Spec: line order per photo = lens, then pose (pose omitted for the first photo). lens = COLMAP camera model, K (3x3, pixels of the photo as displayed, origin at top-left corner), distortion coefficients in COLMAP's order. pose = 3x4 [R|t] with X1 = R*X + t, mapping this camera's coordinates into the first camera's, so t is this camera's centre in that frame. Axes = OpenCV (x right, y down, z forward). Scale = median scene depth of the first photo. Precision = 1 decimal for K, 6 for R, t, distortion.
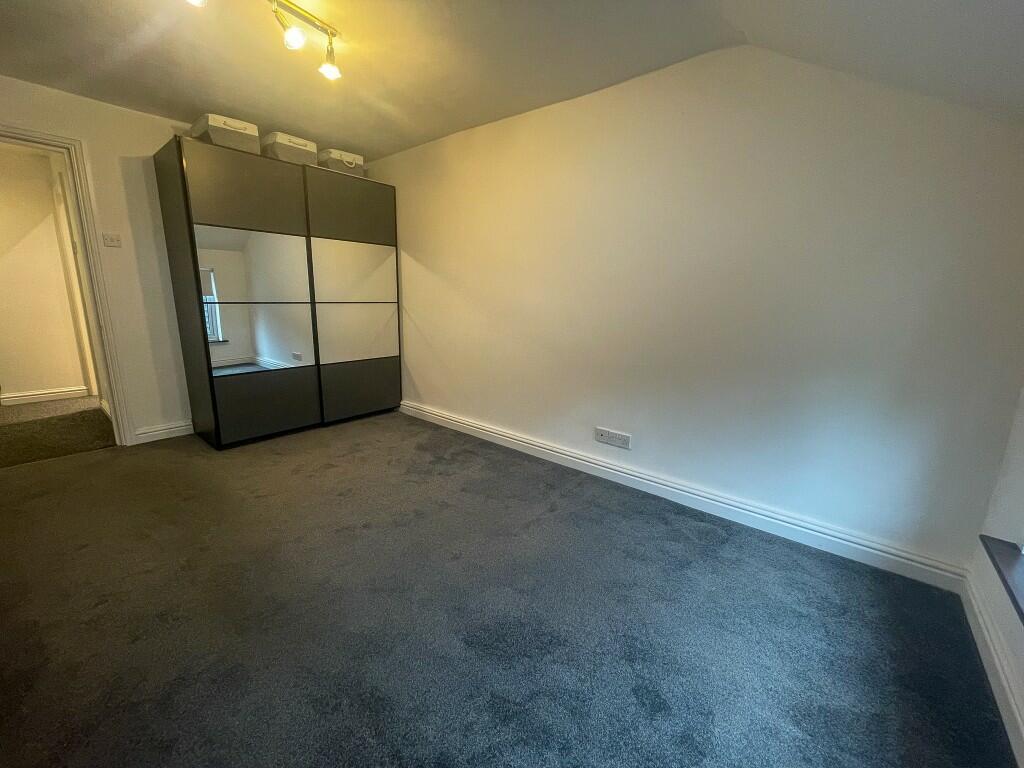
lens RADIAL K [[411.4, 0, 509.1], [0, 411.4, 381.4], [0, 0, 1]] dist [-0.002664, -0.000631]
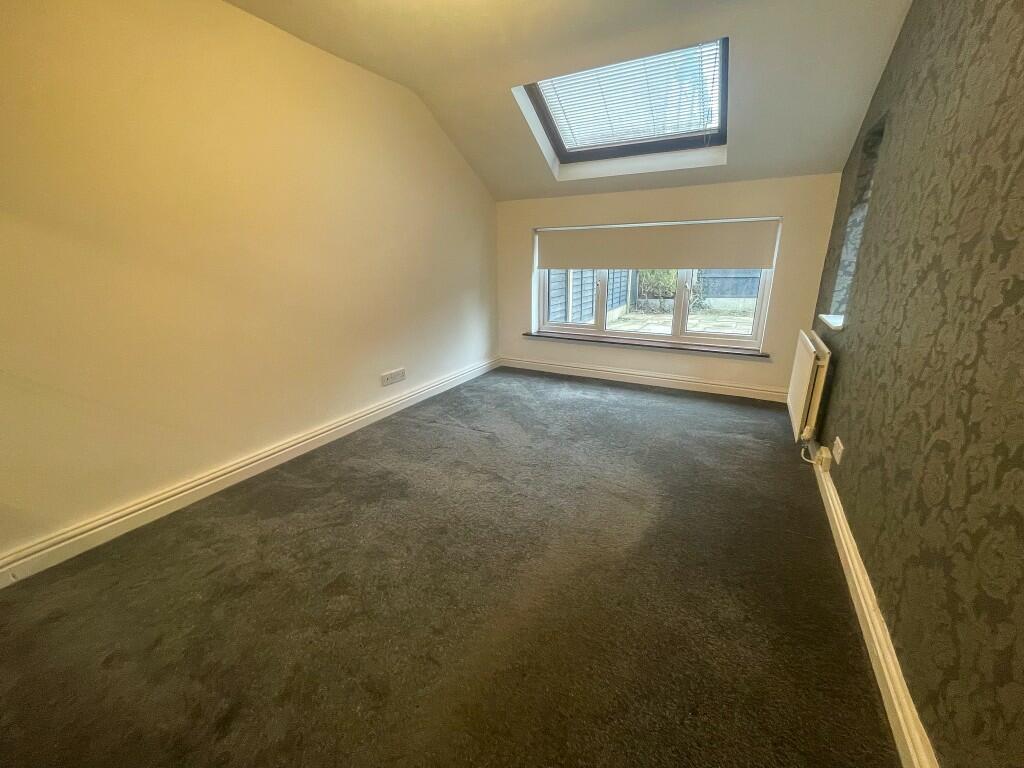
lens RADIAL K [[411.4, 0, 510.7], [0, 411.4, 382.9], [0, 0, 1]] dist [-0.002664, -0.000631]
pose [[-0.187924, -0.302810, 0.934340, -0.969889], [0.215554, 0.915381, 0.340020, -0.187447], [-0.958239, 0.265298, -0.106751, 0.819330]]
